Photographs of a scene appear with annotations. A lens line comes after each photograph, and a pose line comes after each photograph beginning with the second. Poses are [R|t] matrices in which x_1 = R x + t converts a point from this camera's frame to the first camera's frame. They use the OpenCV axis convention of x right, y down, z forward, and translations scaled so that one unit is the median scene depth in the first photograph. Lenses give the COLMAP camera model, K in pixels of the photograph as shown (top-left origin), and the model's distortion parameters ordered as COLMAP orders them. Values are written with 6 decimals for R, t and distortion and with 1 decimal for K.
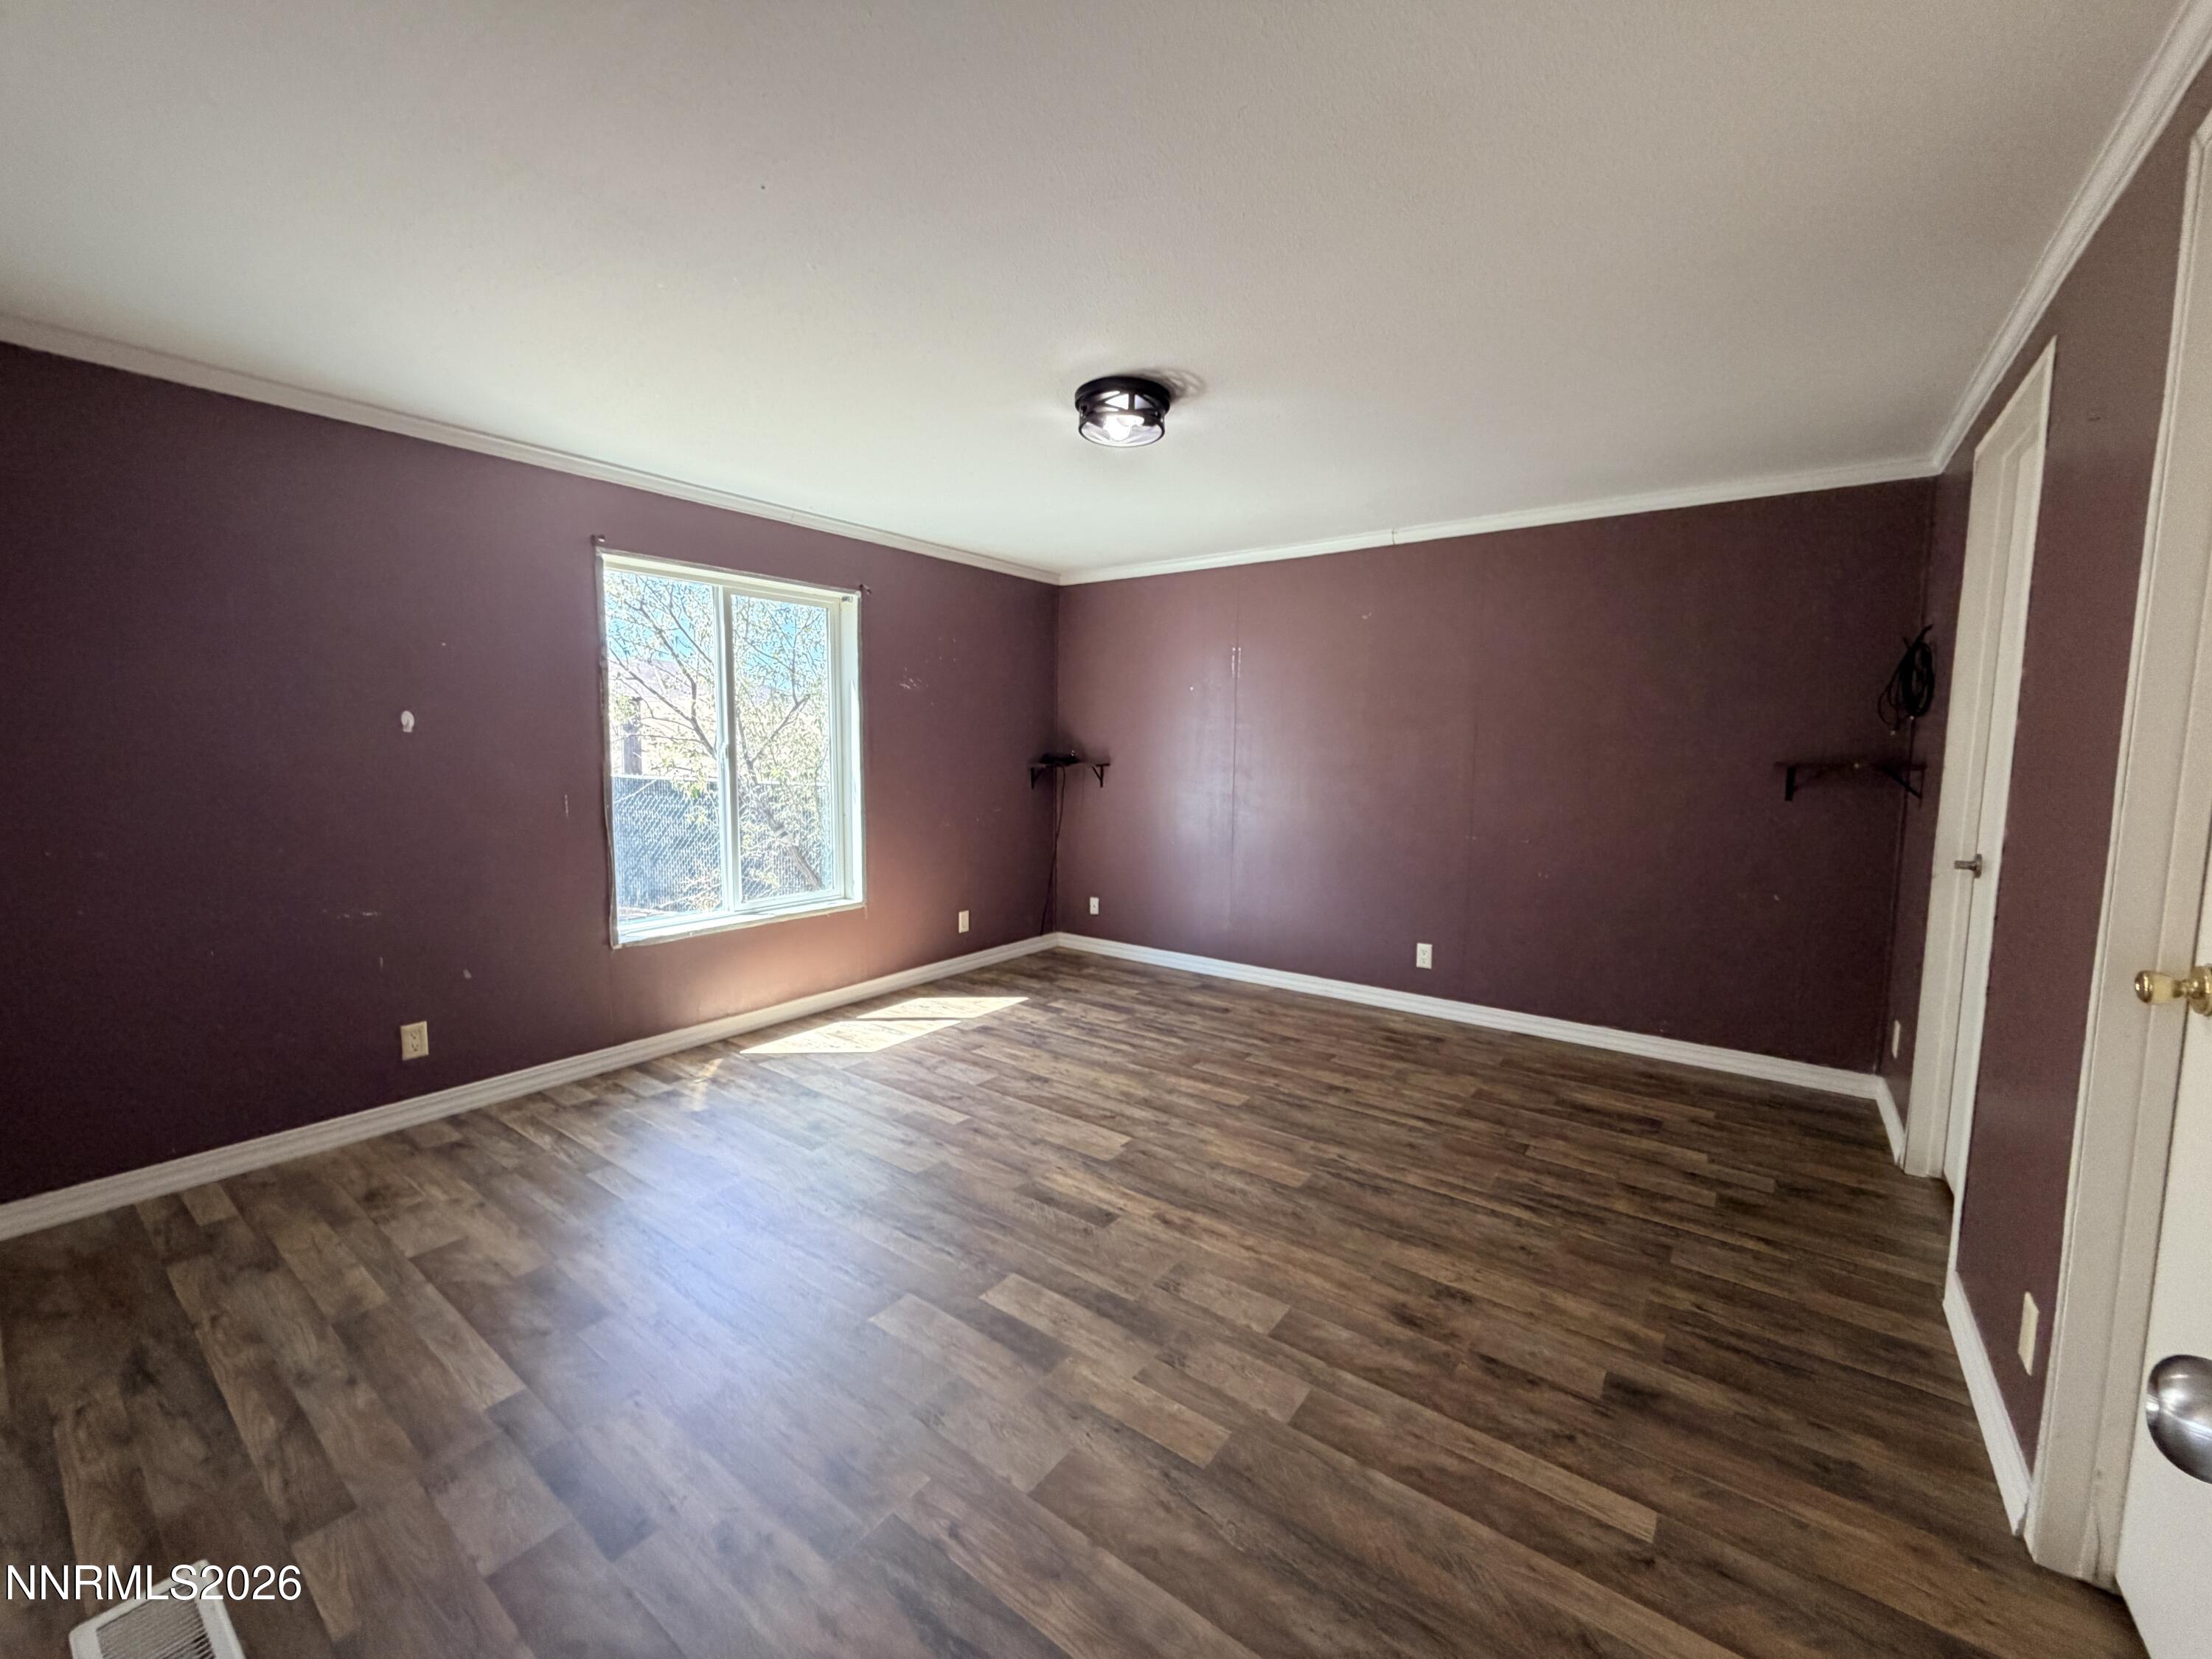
lens RADIAL K [[882.4, 0, 1099.4], [0, 882.4, 830.7], [0, 0, 1]] dist [0.001450, 0.000298]
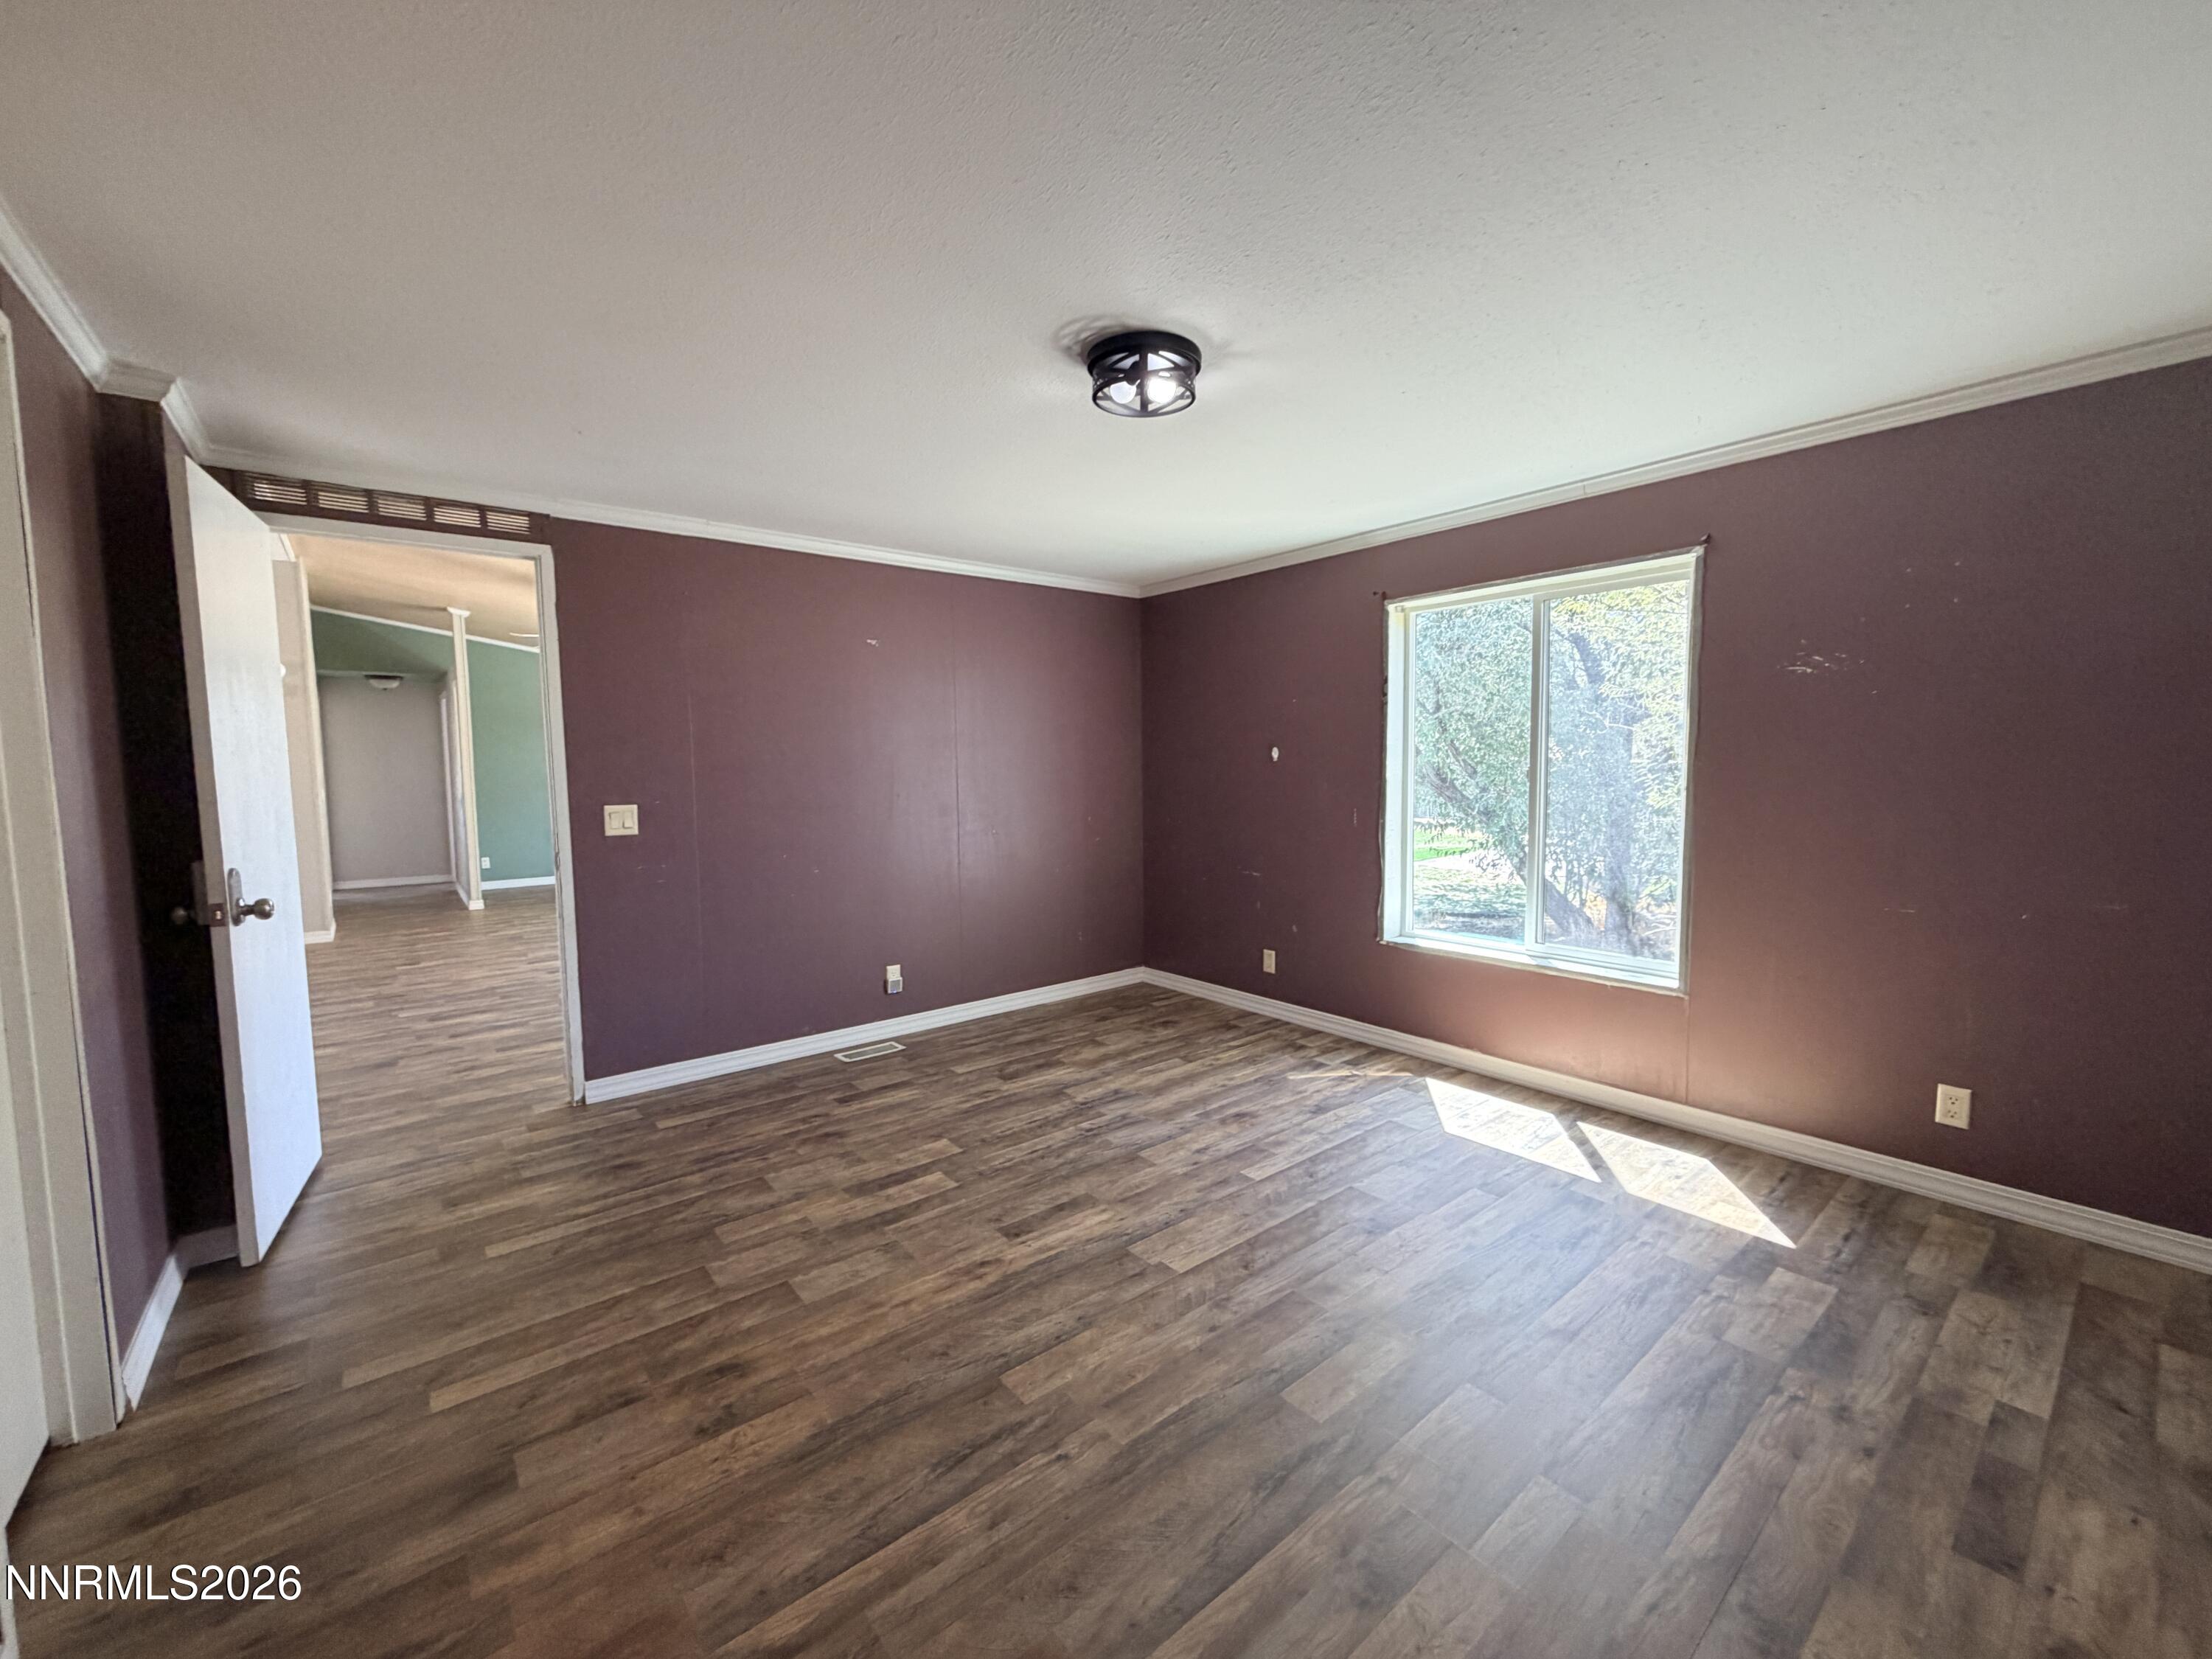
lens RADIAL K [[882.4, 0, 1099.4], [0, 882.4, 830.7], [0, 0, 1]] dist [0.001450, 0.000298]
pose [[-0.240394, 0.069264, -0.968201, 0.722925], [-0.086128, 0.991995, 0.092351, -0.098152], [0.966847, 0.105590, -0.232504, 0.985046]]
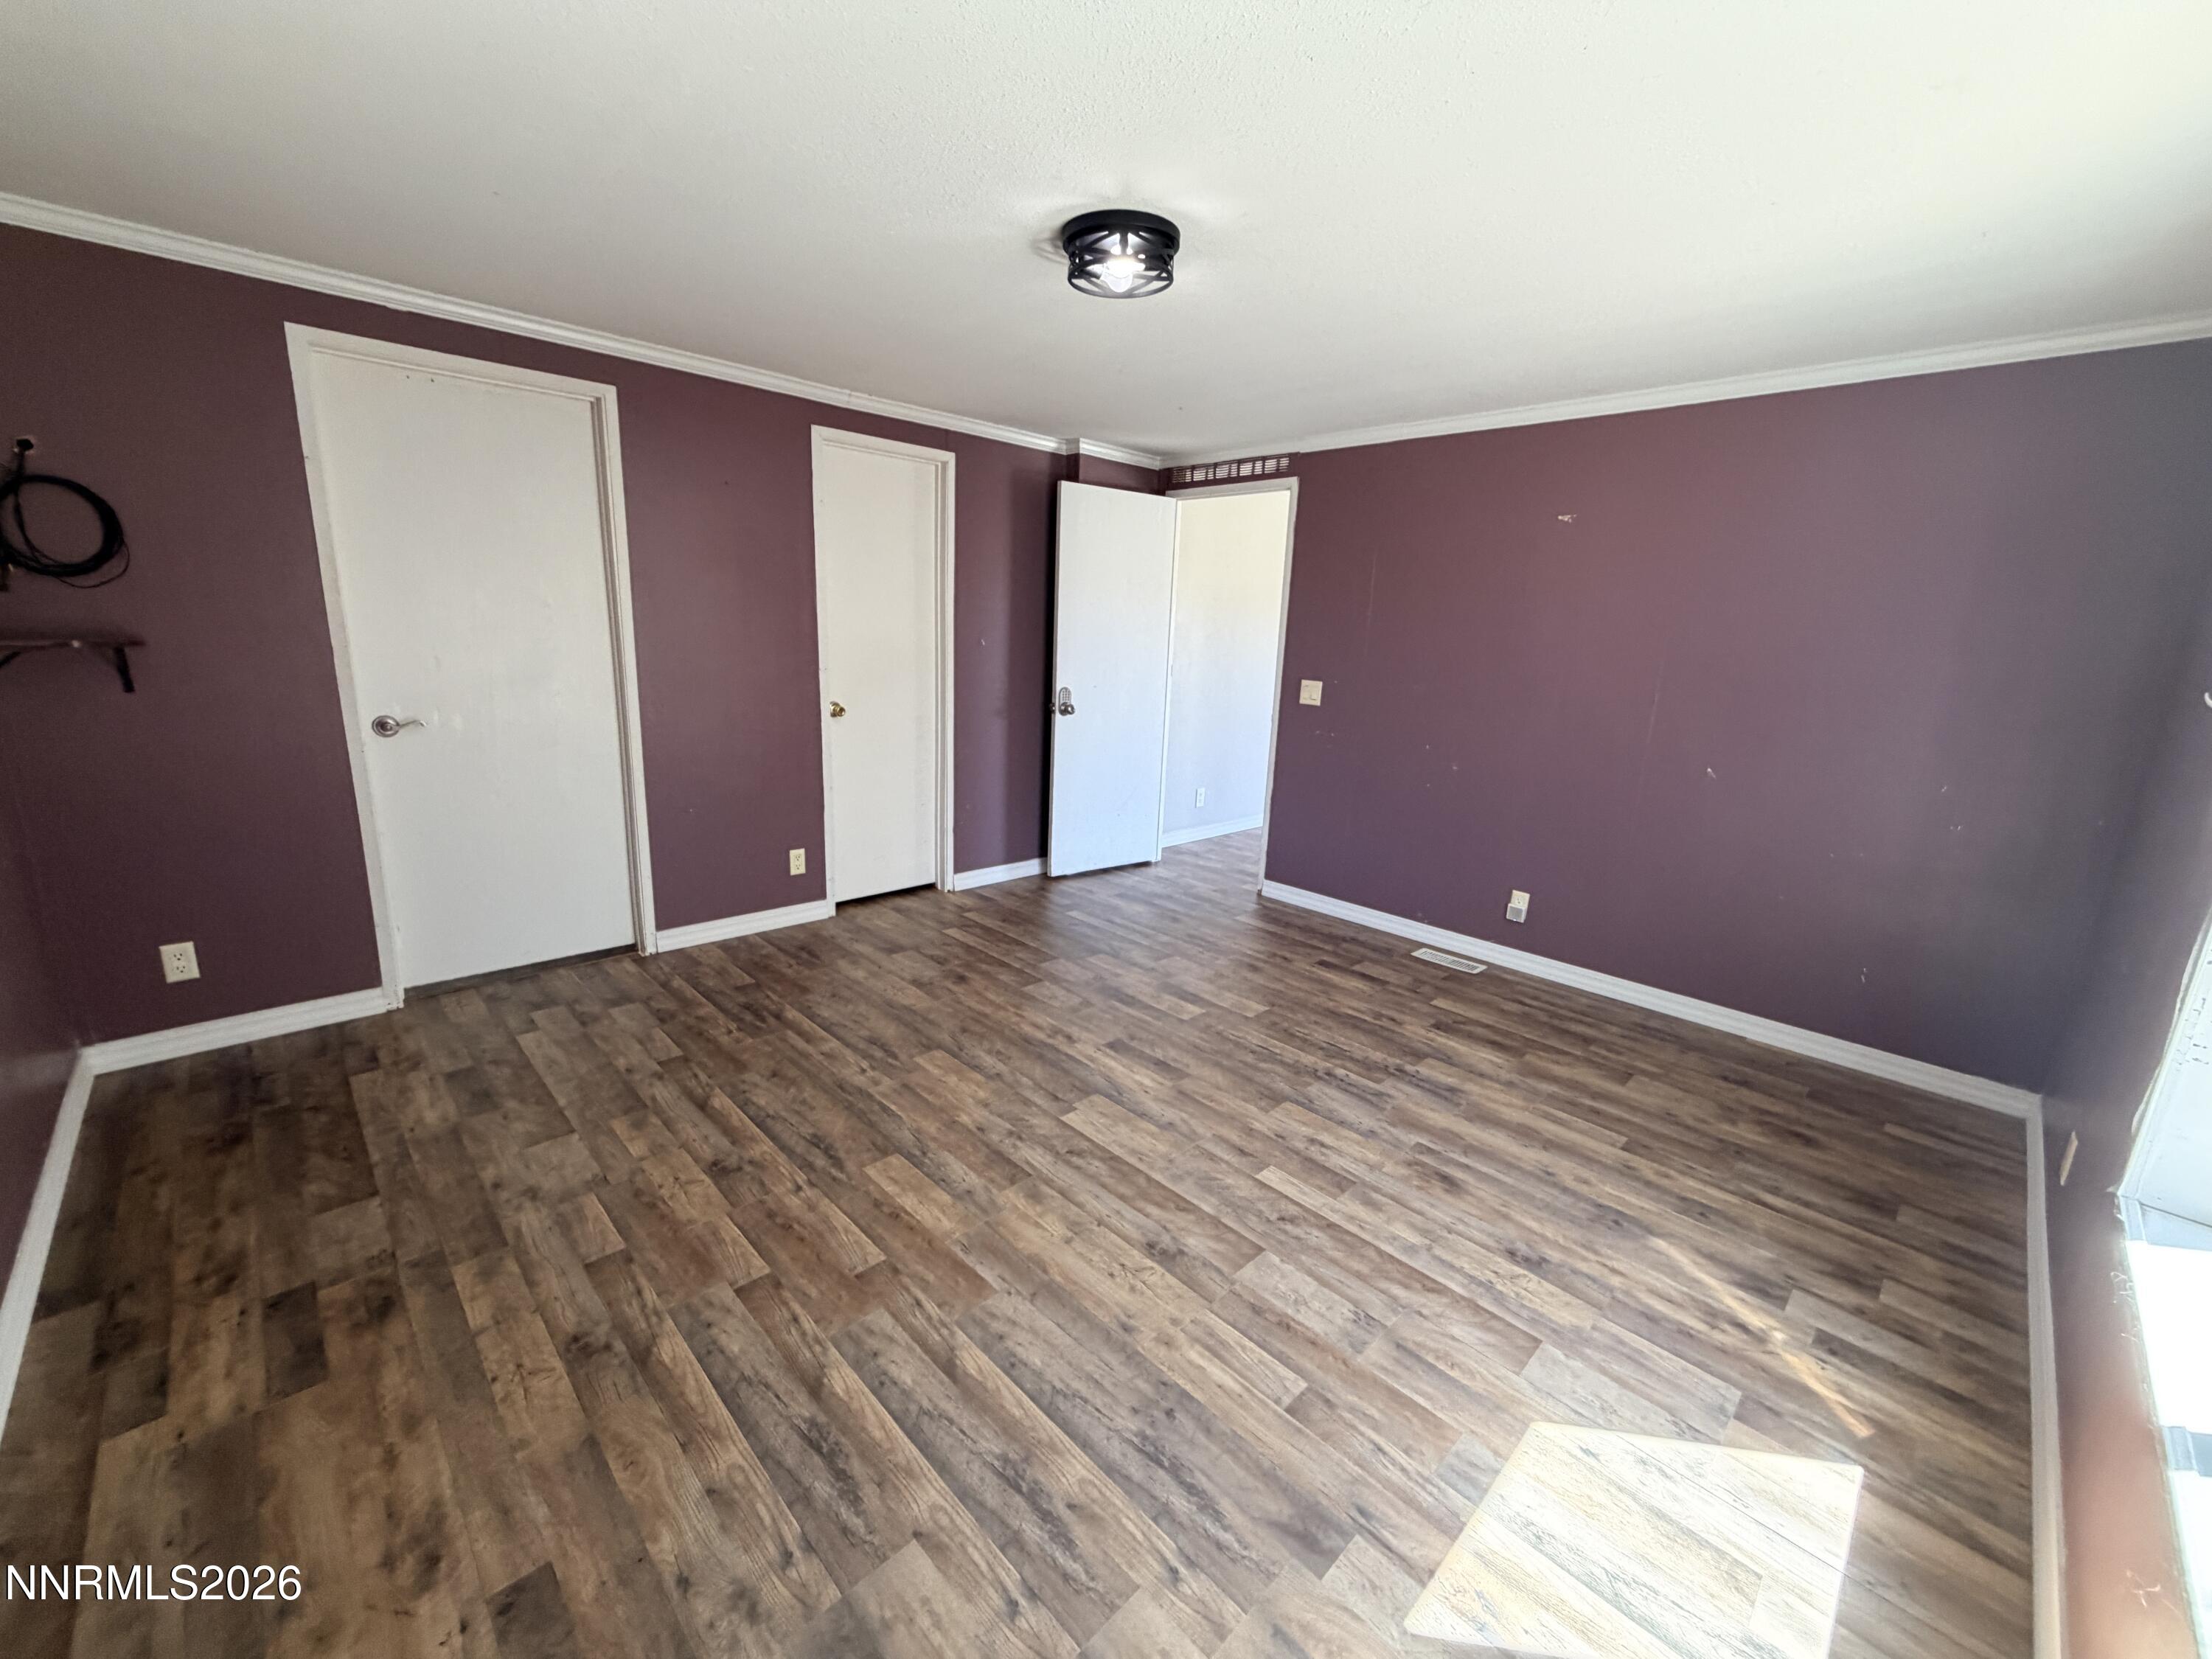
lens RADIAL K [[882.4, 0, 1099.4], [0, 882.4, 830.7], [0, 0, 1]] dist [0.001450, 0.000298]
pose [[-0.986750, -0.082912, 0.139461, -0.092096], [-0.034084, 0.946316, 0.321441, -0.190394], [-0.158626, 0.312429, -0.936603, 1.590247]]
